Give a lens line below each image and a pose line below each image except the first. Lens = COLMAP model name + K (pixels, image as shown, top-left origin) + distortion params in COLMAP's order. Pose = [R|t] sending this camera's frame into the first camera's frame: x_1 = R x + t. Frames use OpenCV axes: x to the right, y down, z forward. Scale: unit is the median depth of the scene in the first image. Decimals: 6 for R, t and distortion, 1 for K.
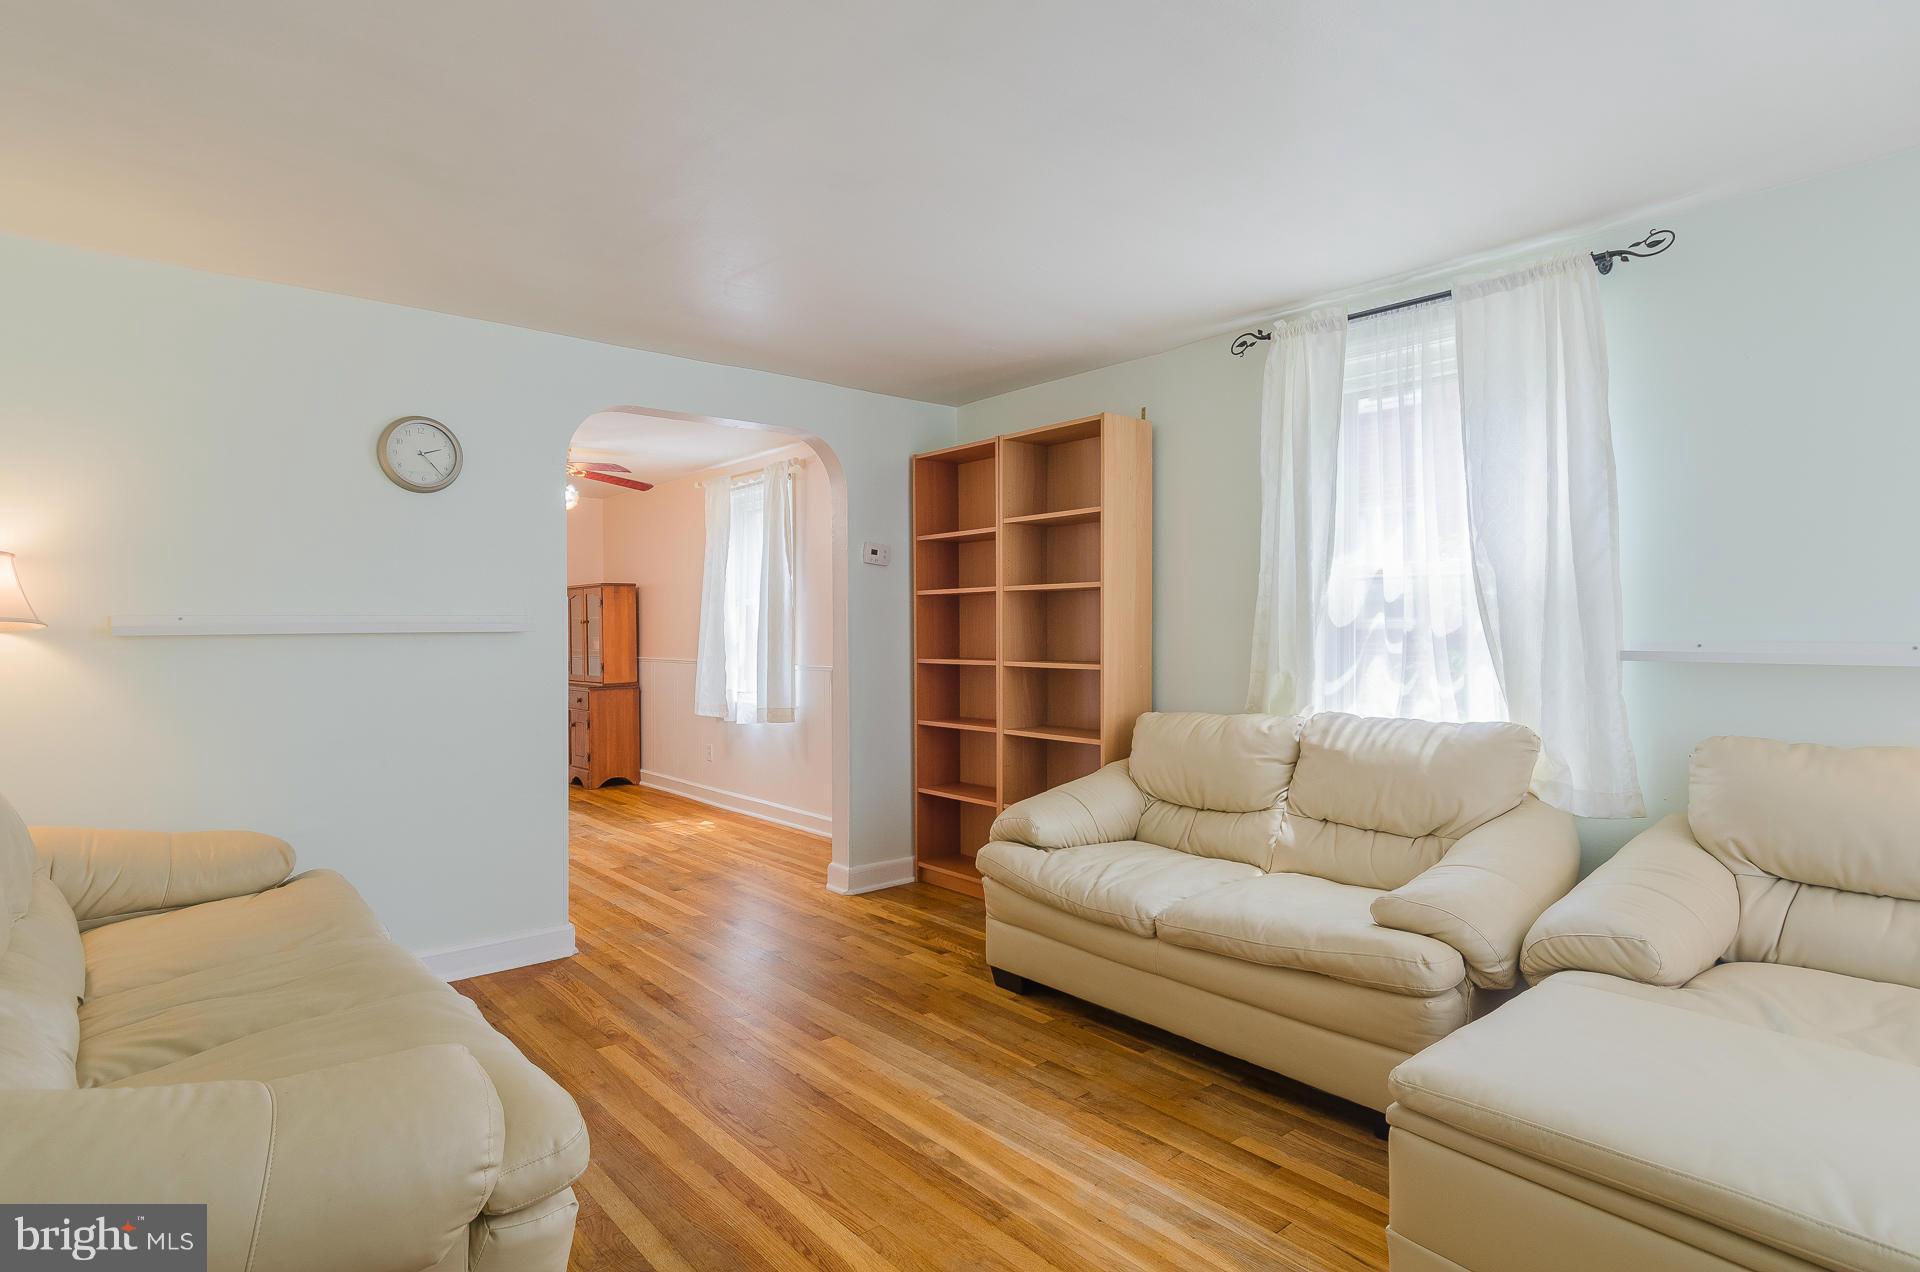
lens RADIAL K [[1009.6, 0, 965.2], [0, 1009.6, 637.2], [0, 0, 1]] dist [0.002889, -0.003305]
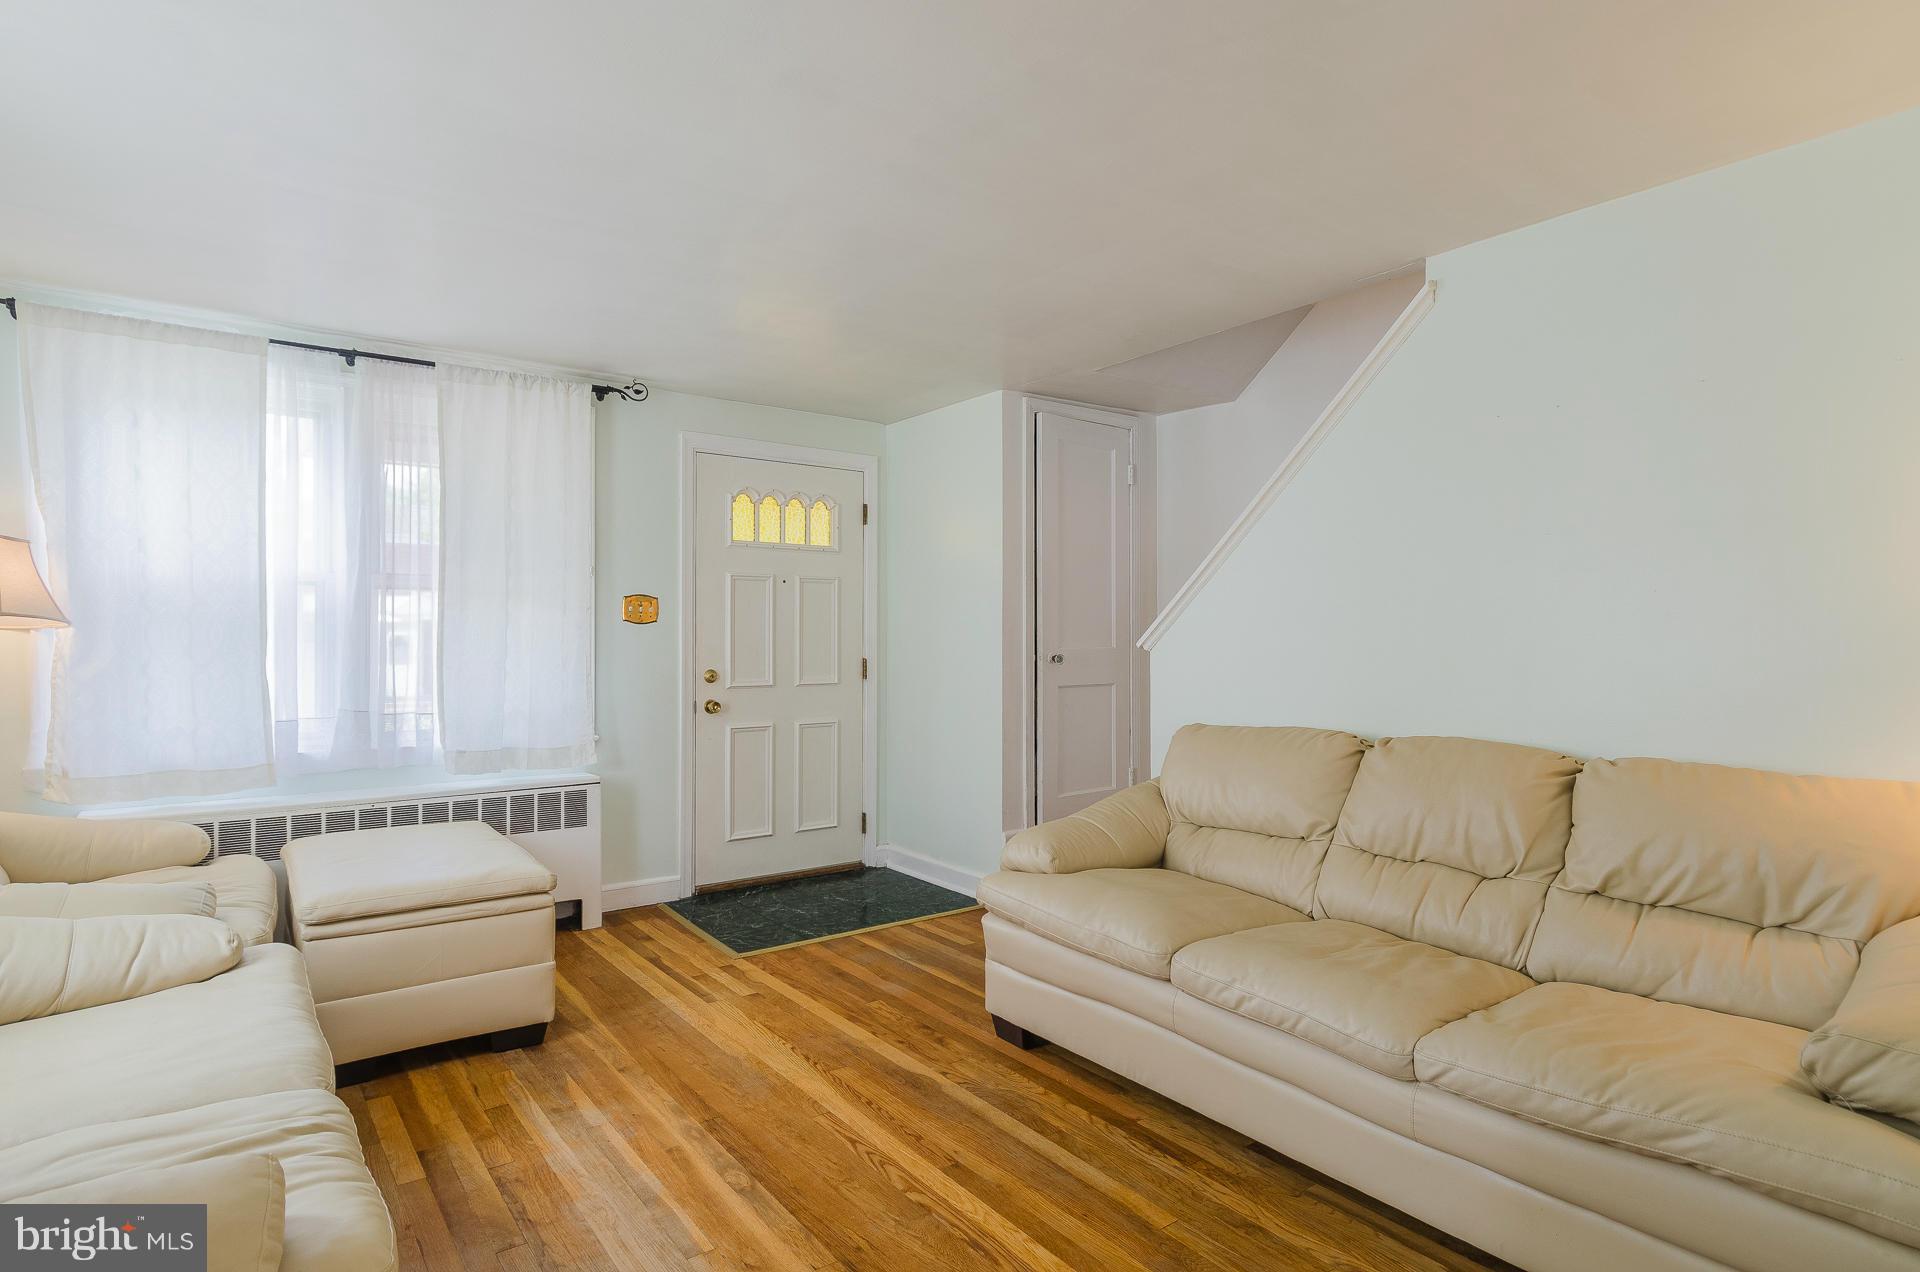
lens RADIAL K [[1009.6, 0, 965.2], [0, 1009.6, 637.2], [0, 0, 1]] dist [0.002889, -0.003305]
pose [[-0.998250, 0.007091, 0.058712, -0.321593], [0.007325, 0.999966, 0.003770, -0.008129], [-0.058683, 0.004193, -0.998268, 2.044707]]
